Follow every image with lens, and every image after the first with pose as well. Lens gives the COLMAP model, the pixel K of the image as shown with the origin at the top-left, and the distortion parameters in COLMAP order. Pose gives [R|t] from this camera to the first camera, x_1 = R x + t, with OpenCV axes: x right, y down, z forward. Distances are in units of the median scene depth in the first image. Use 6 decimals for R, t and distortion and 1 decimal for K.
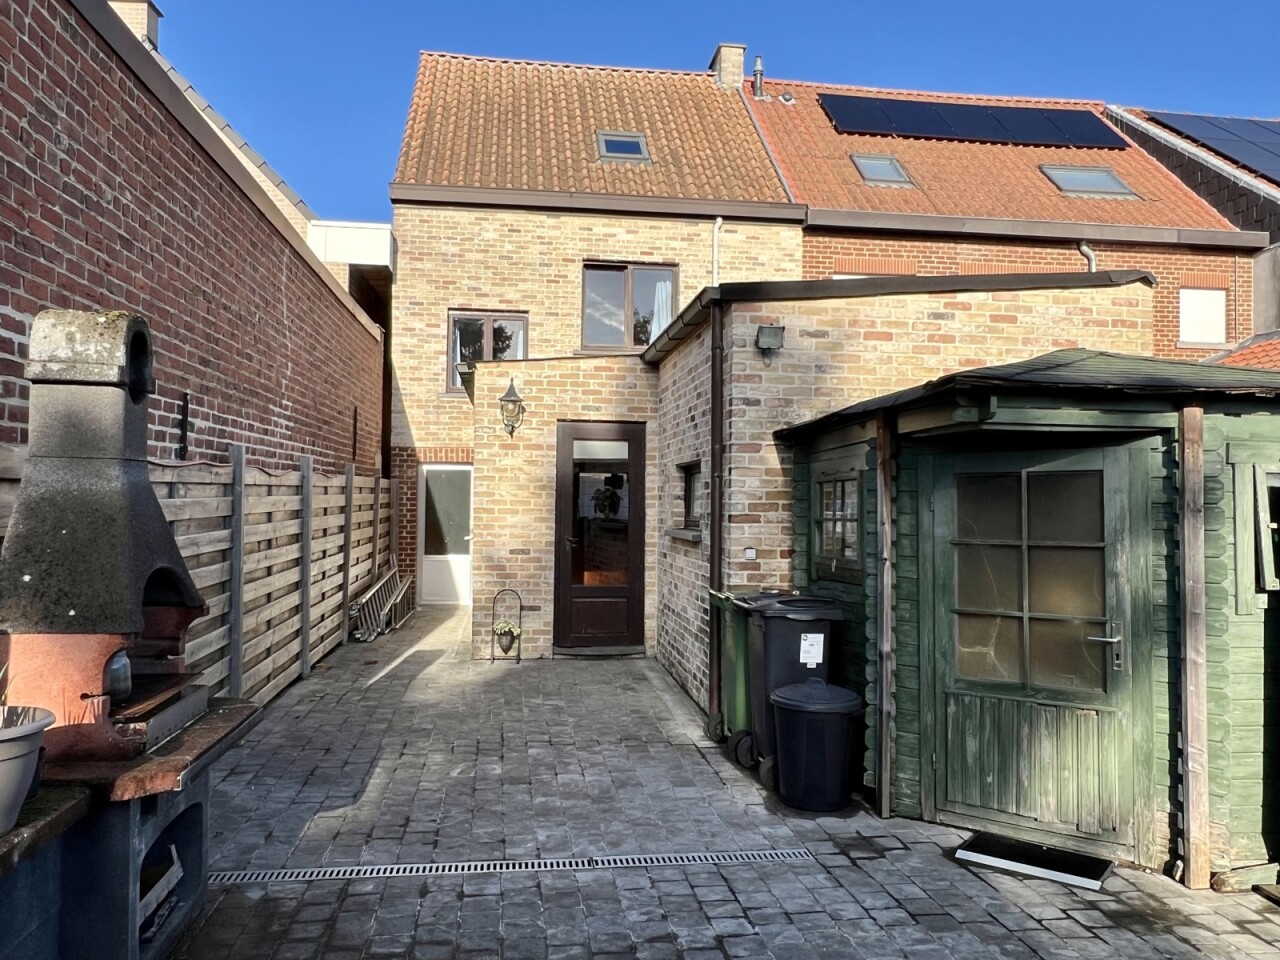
lens RADIAL K [[934.1, 0, 639.5], [0, 934.1, 478.4], [0, 0, 1]] dist [-0.001818, -0.000651]
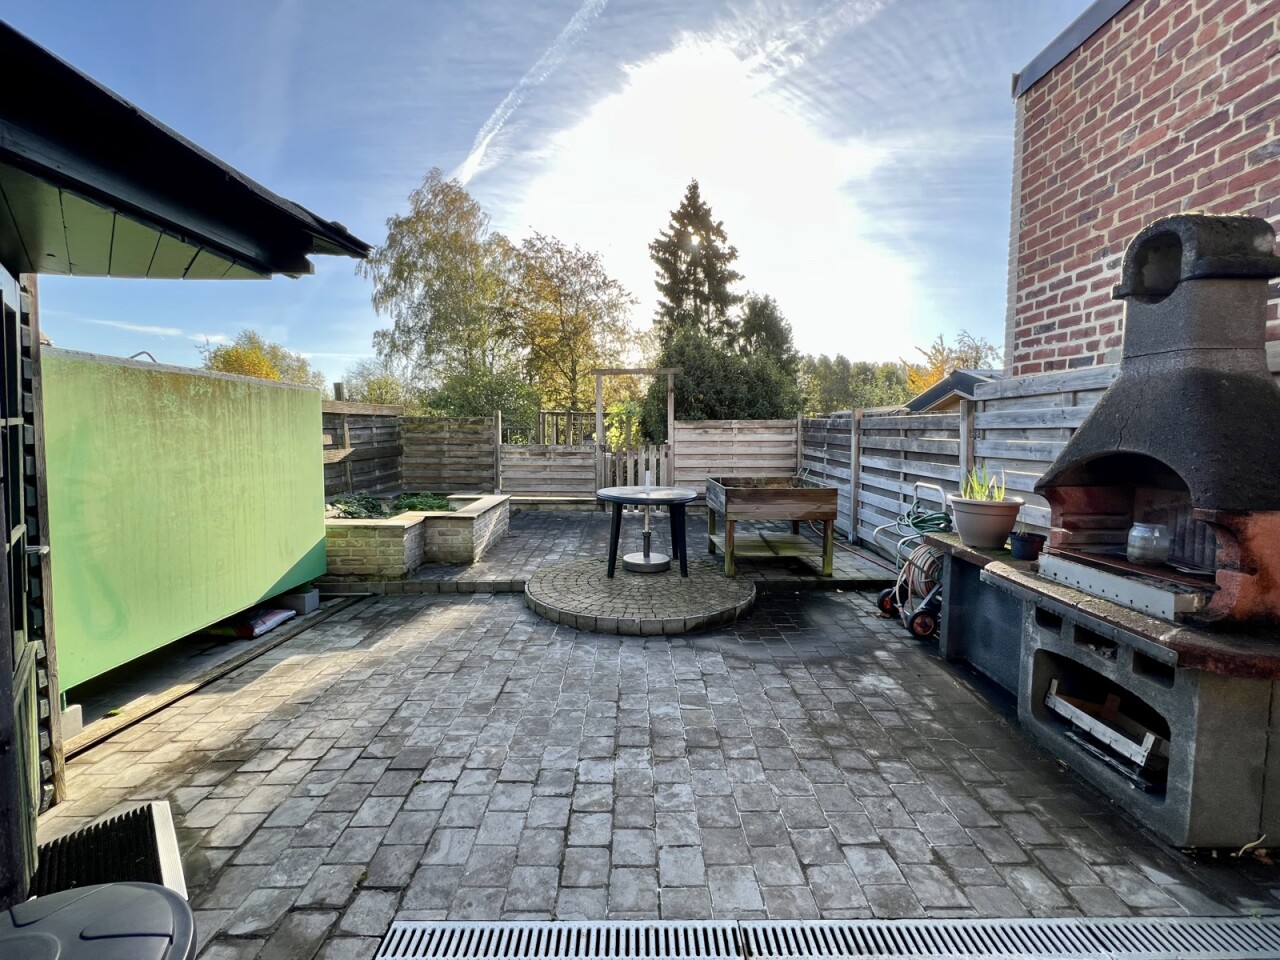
lens RADIAL K [[533.2, 0, 638.7], [0, 533.2, 474.2], [0, 0, 1]] dist [0.001369, -0.001074]
pose [[-0.991190, -0.030730, 0.128830, -0.020071], [-0.022464, 0.997623, 0.065138, 0.085317], [-0.130526, 0.061671, -0.989525, 1.534986]]
